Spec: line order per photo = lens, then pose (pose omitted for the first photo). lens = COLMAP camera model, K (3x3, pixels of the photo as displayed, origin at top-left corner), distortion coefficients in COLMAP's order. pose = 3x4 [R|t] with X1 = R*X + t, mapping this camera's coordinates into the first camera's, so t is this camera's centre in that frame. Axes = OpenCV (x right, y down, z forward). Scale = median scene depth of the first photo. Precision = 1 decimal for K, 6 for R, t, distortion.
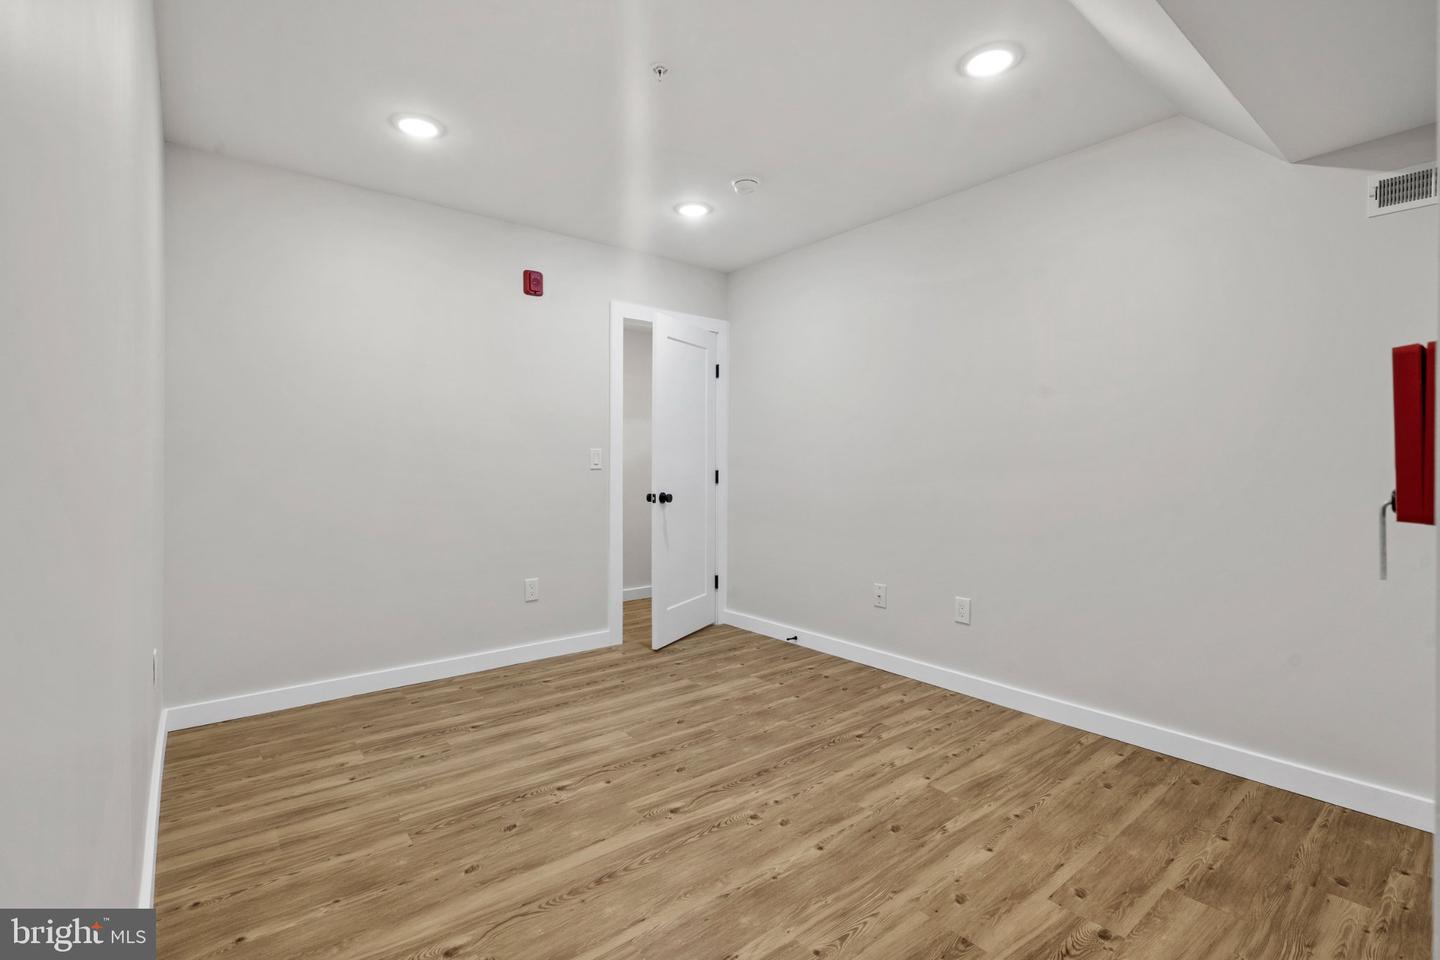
lens RADIAL K [[666.7, 0, 719.7], [0, 666.7, 456.7], [0, 0, 1]] dist [0.000889, 0.000075]
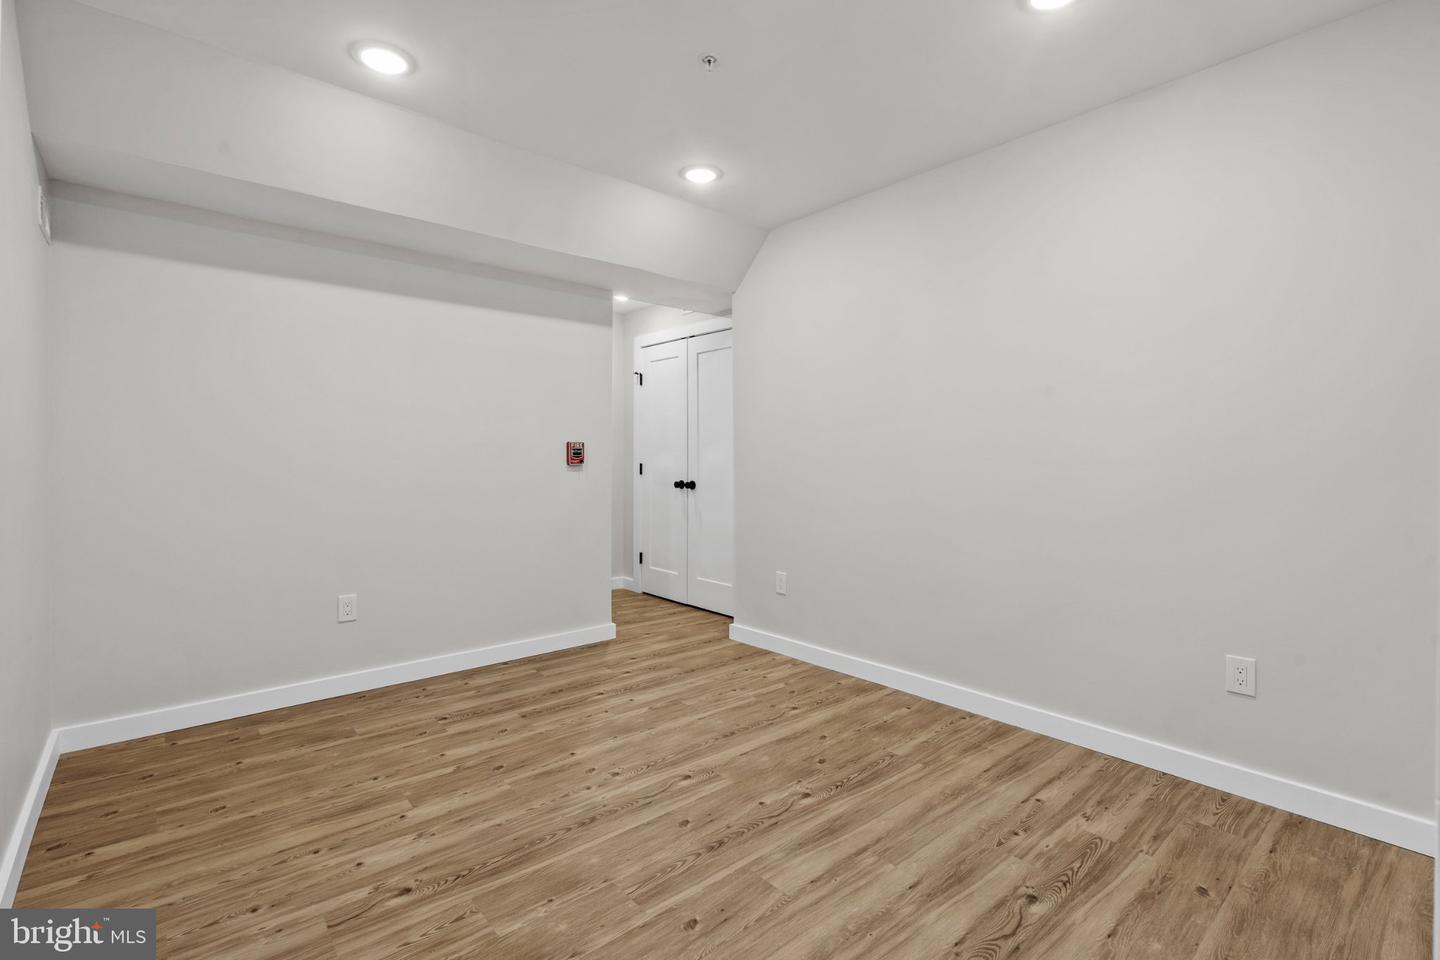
lens RADIAL K [[666.7, 0, 719.7], [0, 666.7, 456.7], [0, 0, 1]] dist [0.000889, 0.000075]
pose [[-0.999576, -0.000727, -0.029112, -0.083397], [-0.000449, 0.999954, -0.009541, 0.015957], [0.029117, -0.009524, -0.999531, 1.965775]]
